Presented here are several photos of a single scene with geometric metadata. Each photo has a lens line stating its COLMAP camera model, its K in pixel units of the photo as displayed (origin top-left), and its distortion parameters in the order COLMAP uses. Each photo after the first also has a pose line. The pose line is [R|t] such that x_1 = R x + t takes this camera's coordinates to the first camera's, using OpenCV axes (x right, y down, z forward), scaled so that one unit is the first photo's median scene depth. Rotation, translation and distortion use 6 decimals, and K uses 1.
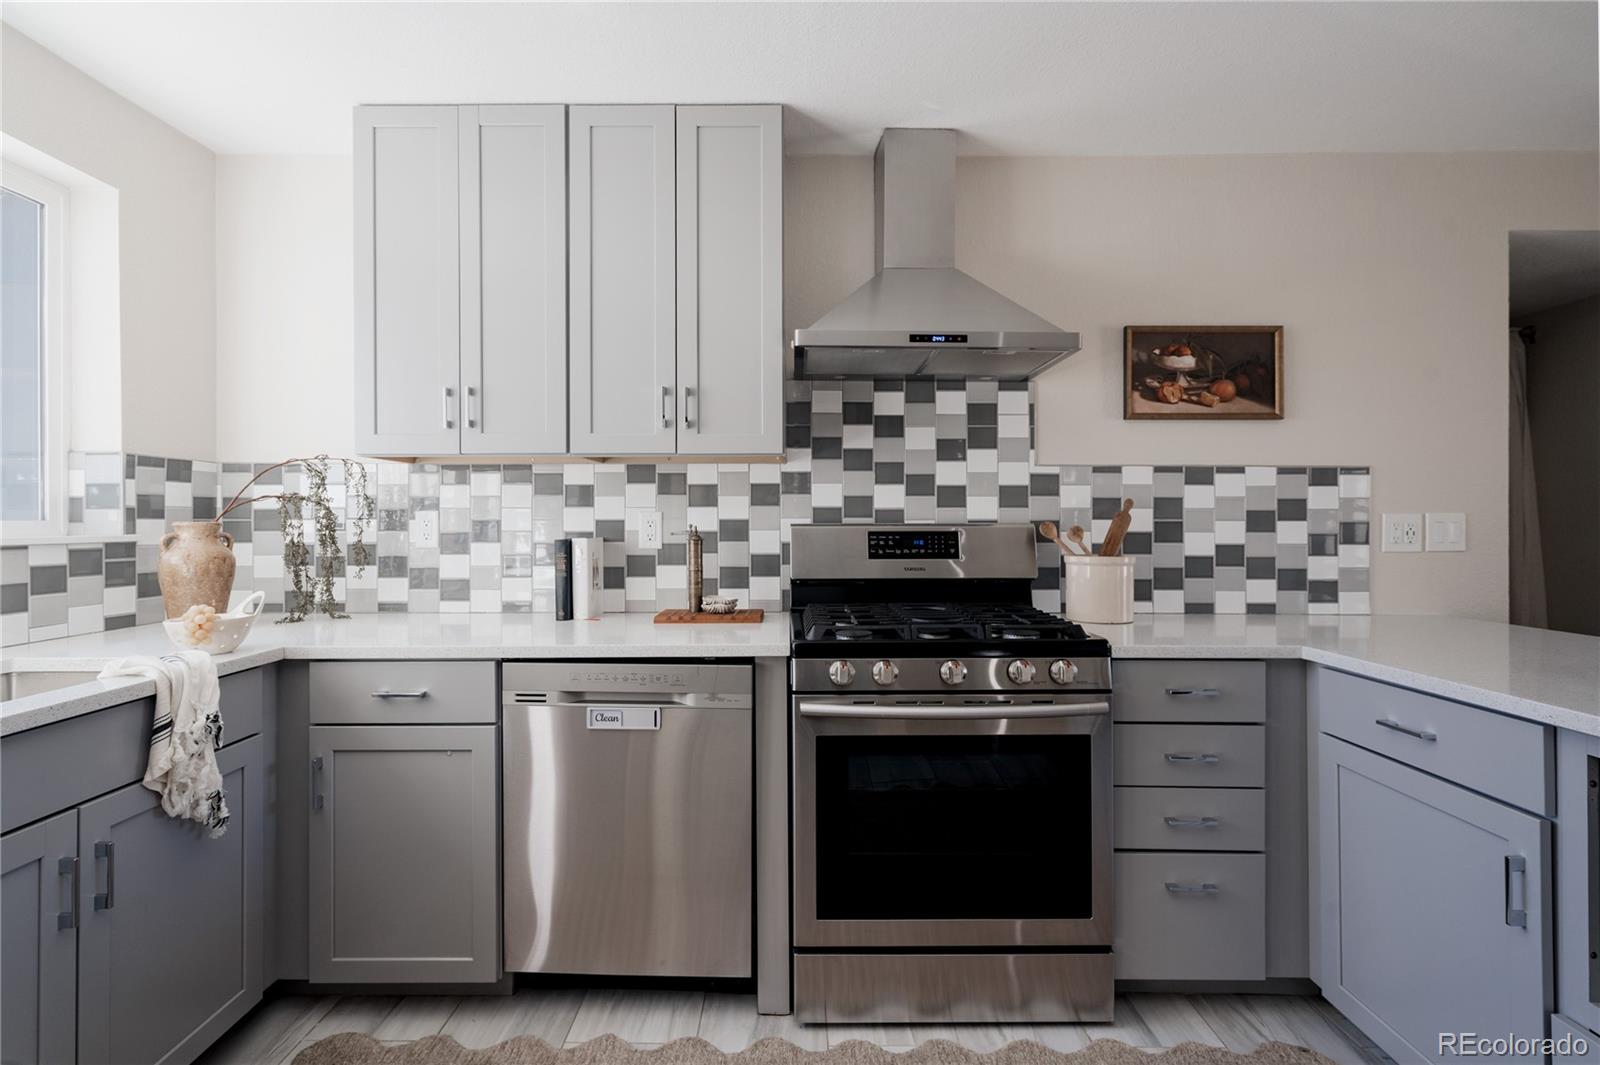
lens RADIAL K [[759.6, 0, 792.5], [0, 759.6, 507.8], [0, 0, 1]] dist [-0.002933, 0.000476]
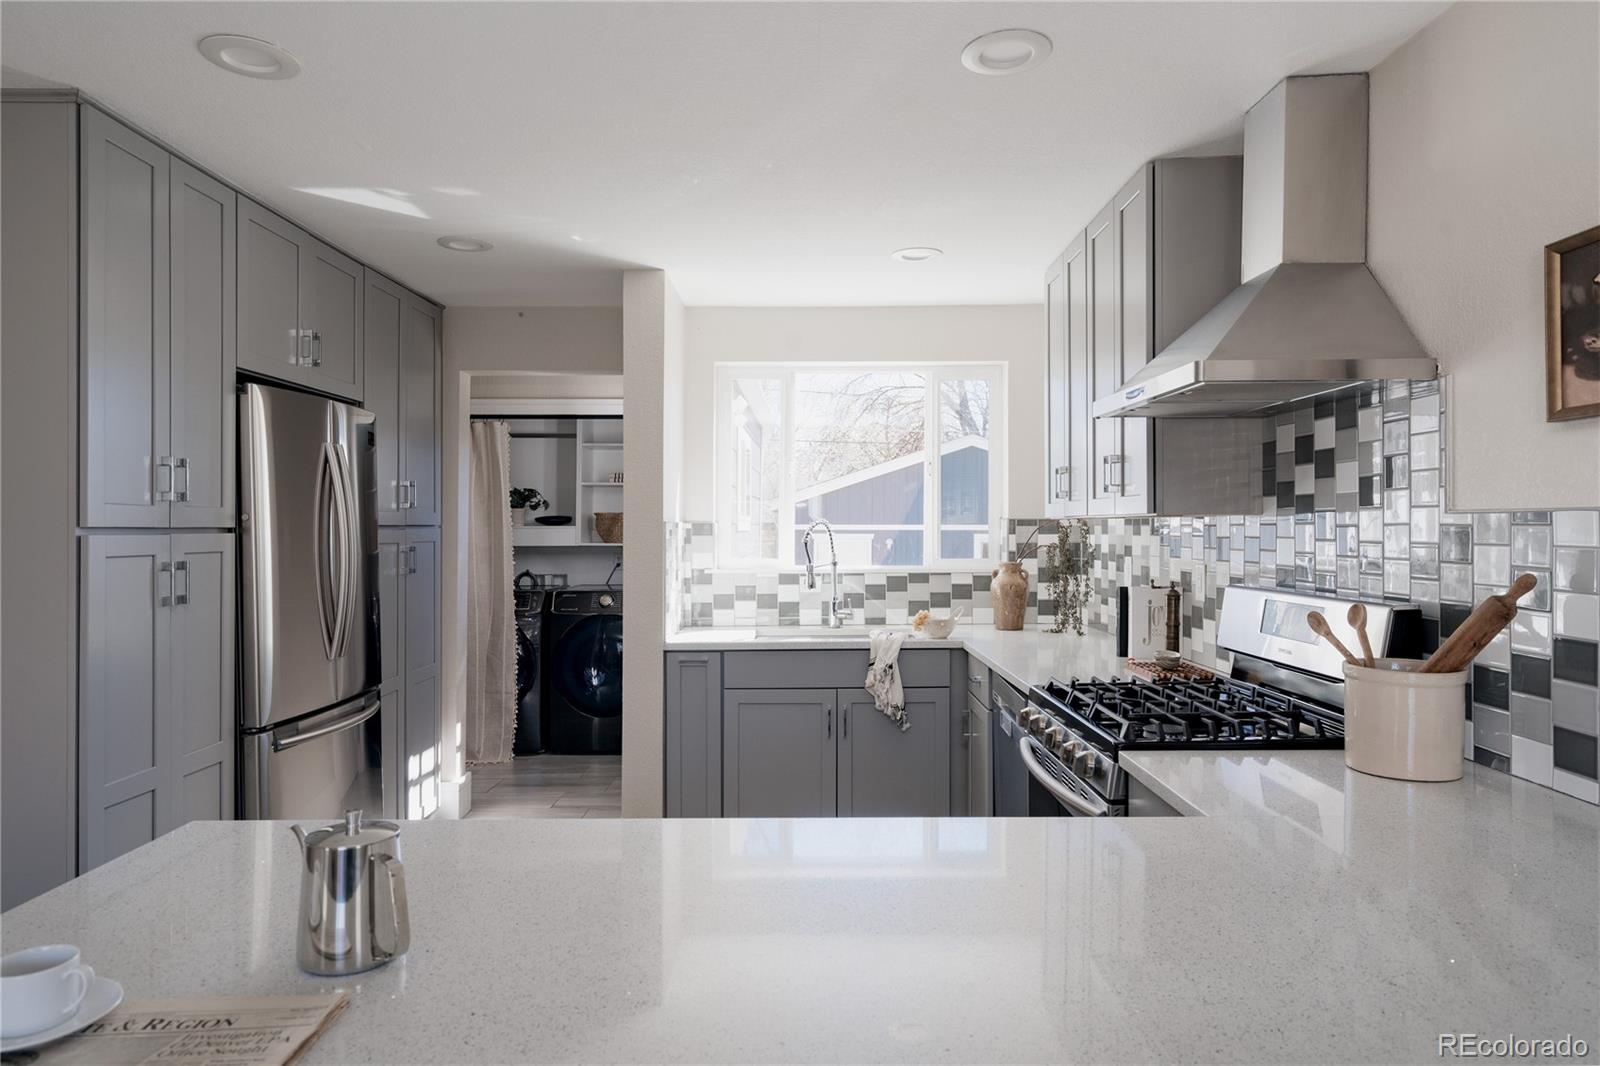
lens RADIAL K [[990.0, 0, 783.6], [0, 990.0, 528.1], [0, 0, 1]] dist [0.004338, 0.002645]
pose [[-0.013088, 0.000200, -0.999914, 1.139222], [0.021892, 0.999760, -0.000087, -0.055164], [0.999675, -0.021891, -0.013089, 0.474541]]
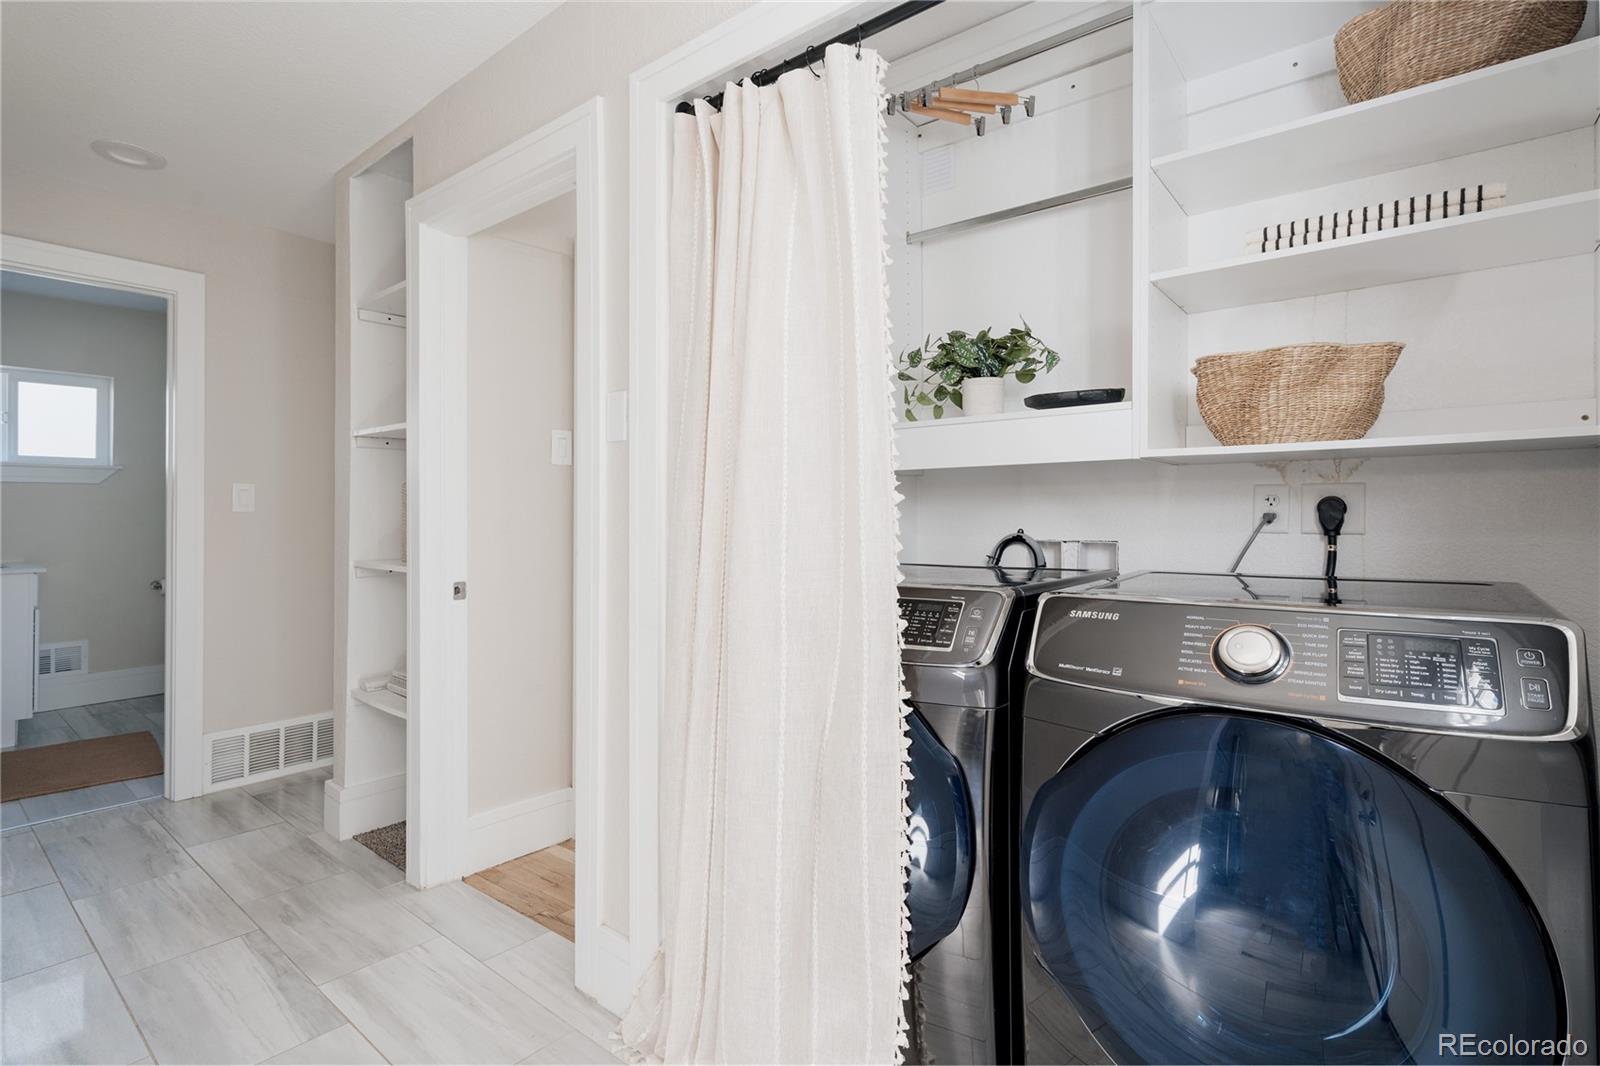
lens RADIAL K [[759.6, 0, 792.5], [0, 759.6, 508.3], [0, 0, 1]] dist [-0.002933, 0.000476]
pose [[-0.640191, 0.000599, -0.768216, -0.784986], [0.030142, 0.999249, -0.024340, 0.035324], [0.767624, -0.038737, -0.639728, 0.082781]]
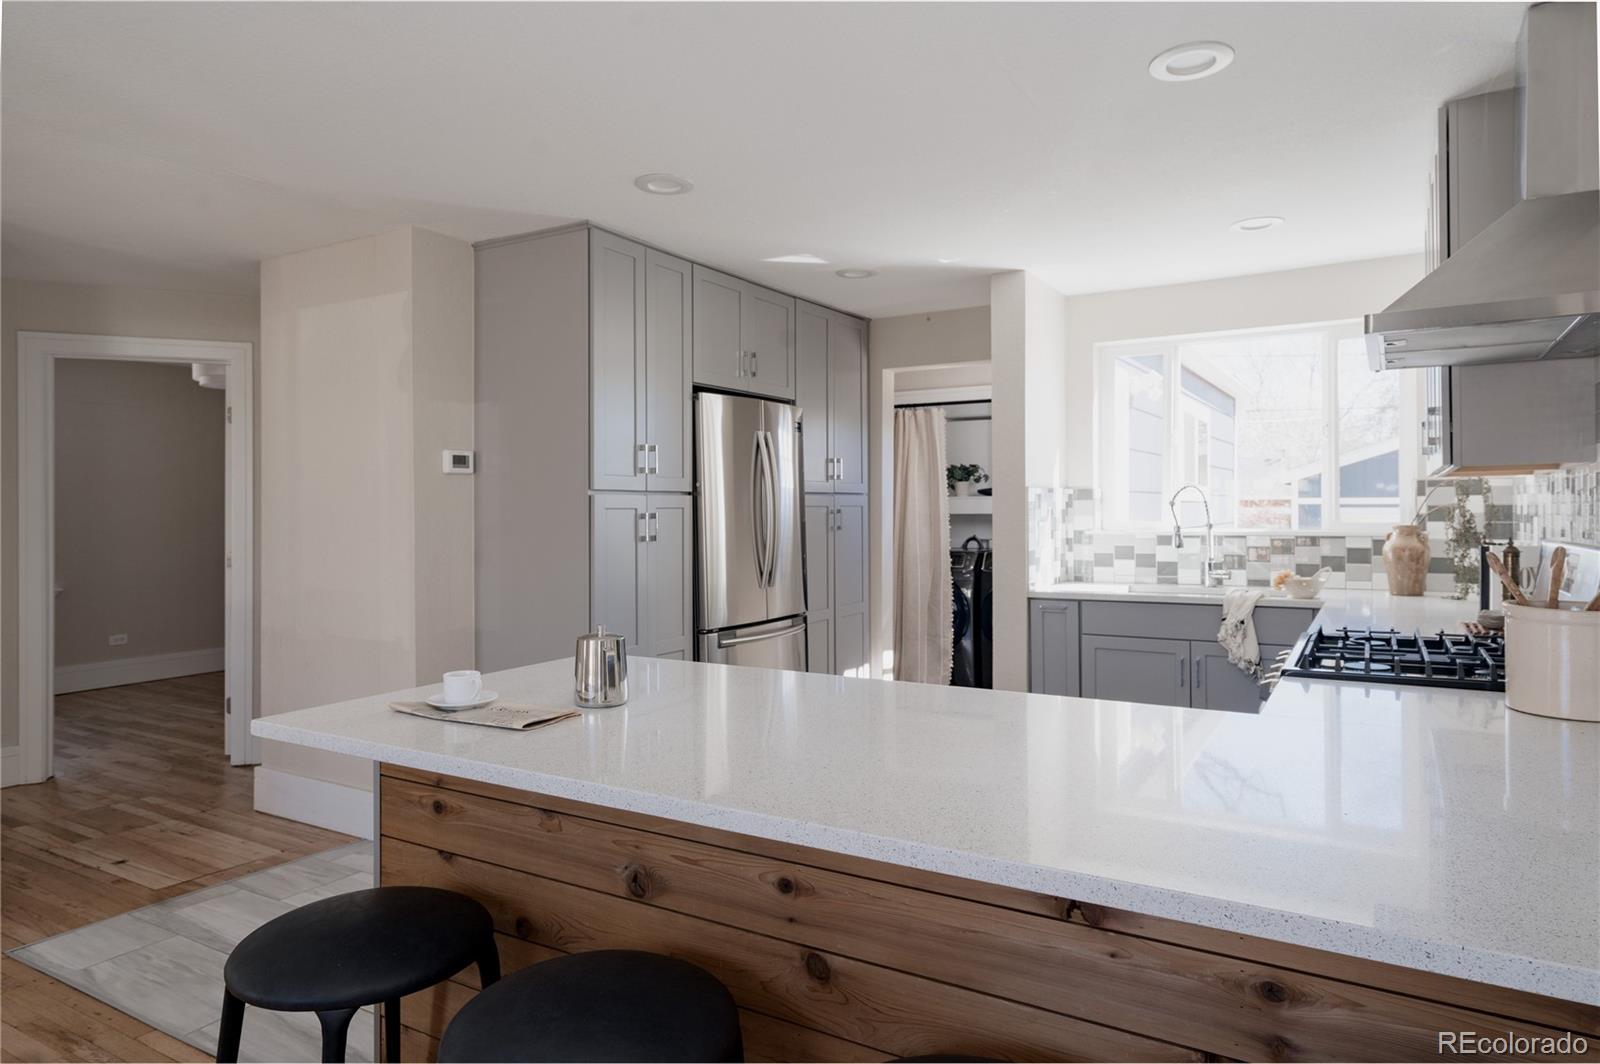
lens RADIAL K [[940.1, 0, 801.5], [0, 940.1, 505.2], [0, 0, 1]] dist [0.022409, 0.000228]
pose [[-0.513322, -0.000732, -0.858196, 1.279812], [0.023853, 0.999601, -0.015120, -0.017704], [0.857865, -0.028232, -0.513099, 0.808919]]
